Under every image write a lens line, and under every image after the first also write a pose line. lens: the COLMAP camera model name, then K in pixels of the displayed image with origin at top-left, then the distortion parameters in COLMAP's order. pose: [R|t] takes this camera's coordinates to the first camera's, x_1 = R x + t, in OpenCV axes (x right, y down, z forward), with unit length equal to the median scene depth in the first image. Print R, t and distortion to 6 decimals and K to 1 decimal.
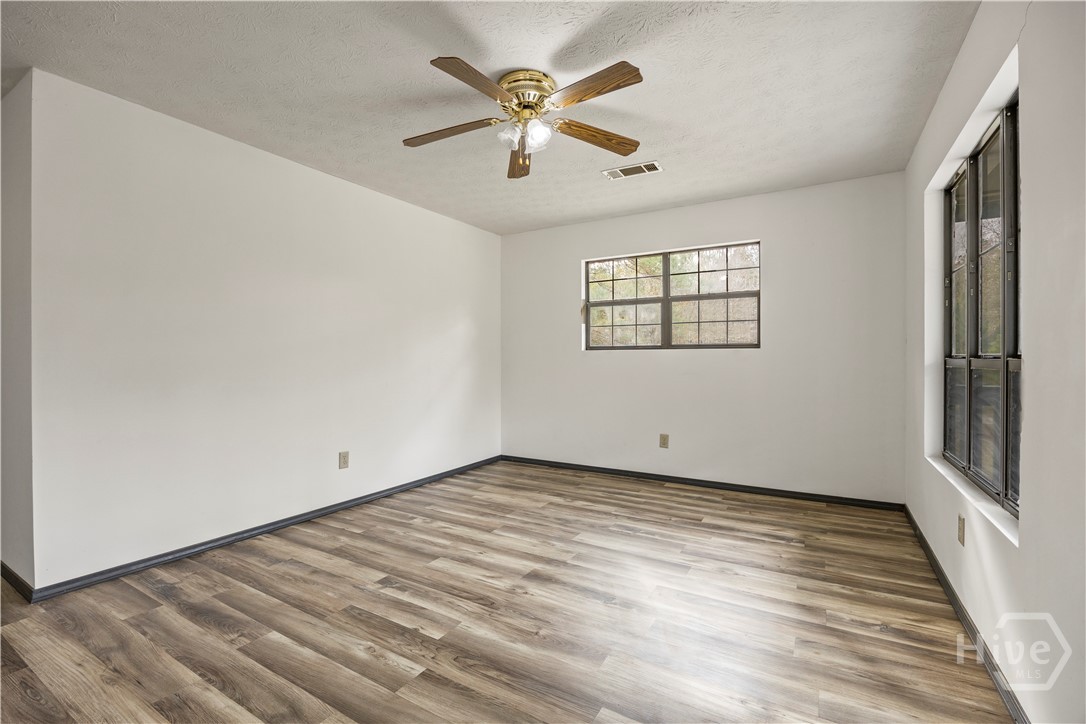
lens RADIAL K [[480.2, 0, 536.9], [0, 480.2, 355.5], [0, 0, 1]] dist [-0.004519, 0.000409]
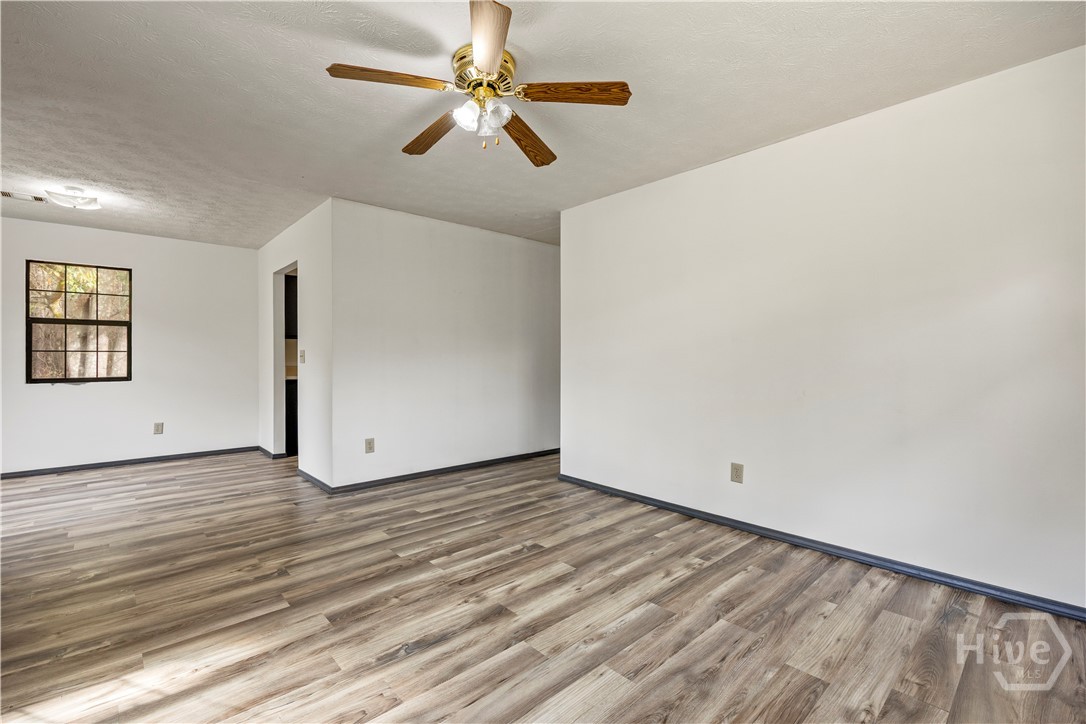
lens RADIAL K [[480.2, 0, 541.1], [0, 480.2, 369.3], [0, 0, 1]] dist [-0.004519, 0.000409]
pose [[-0.284467, 0.025120, -0.958357, 0.585385], [0.007397, 0.999684, 0.024007, 0.002895], [0.958657, -0.000259, -0.284563, 0.979528]]
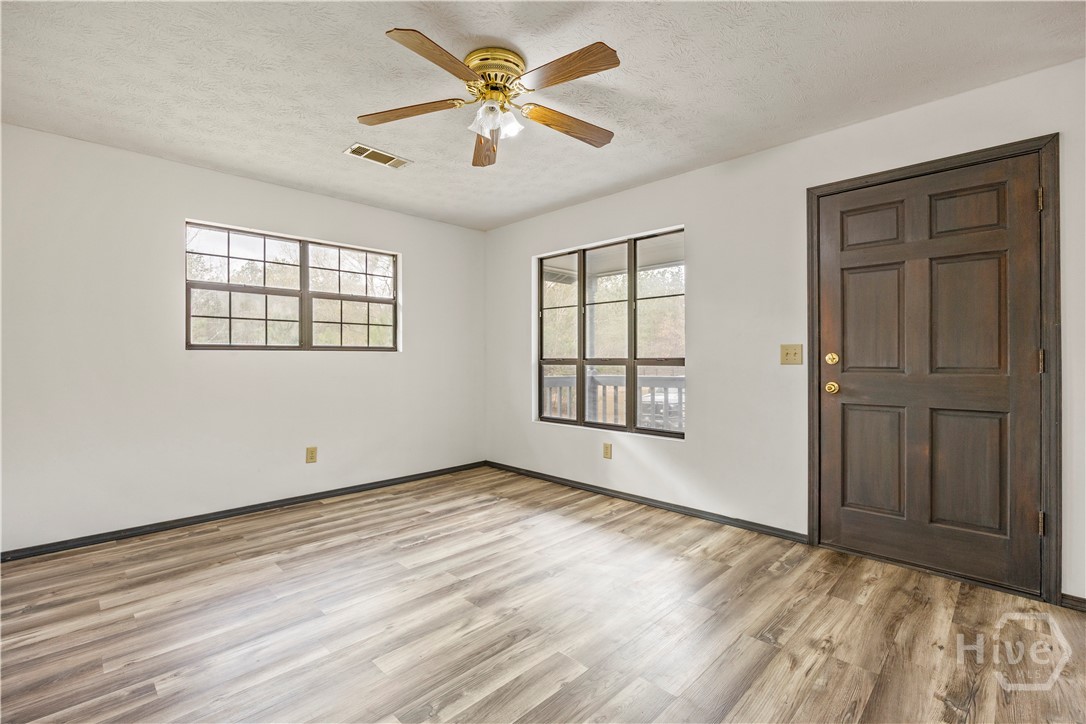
lens RADIAL K [[480.2, 0, 540.1], [0, 480.2, 355.5], [0, 0, 1]] dist [-0.004519, 0.000409]
pose [[0.244013, 0.009191, 0.969728, -0.643205], [-0.003810, 0.999956, -0.008519, 0.001754], [-0.969764, -0.001616, 0.244038, 0.498325]]
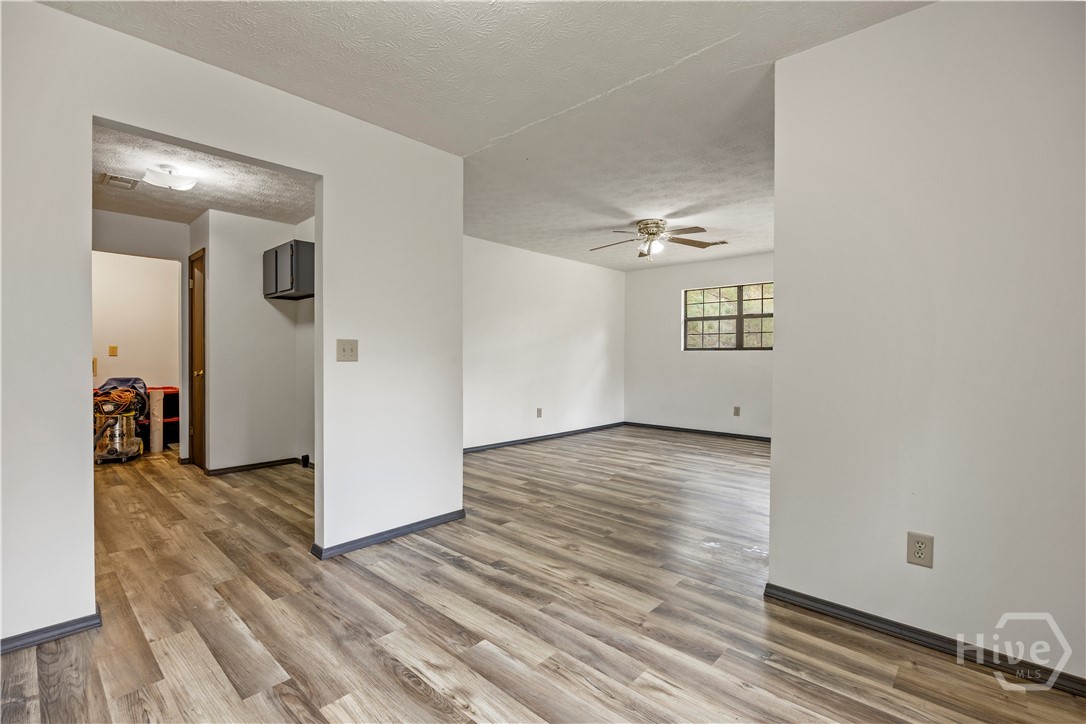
lens RADIAL K [[480.2, 0, 554.2], [0, 480.2, 357.9], [0, 0, 1]] dist [-0.004519, 0.000409]
pose [[0.984026, 0.006329, -0.177912, -0.042274], [-0.005676, 0.999975, 0.004179, 0.010483], [0.177934, -0.003103, 0.984037, -0.768617]]
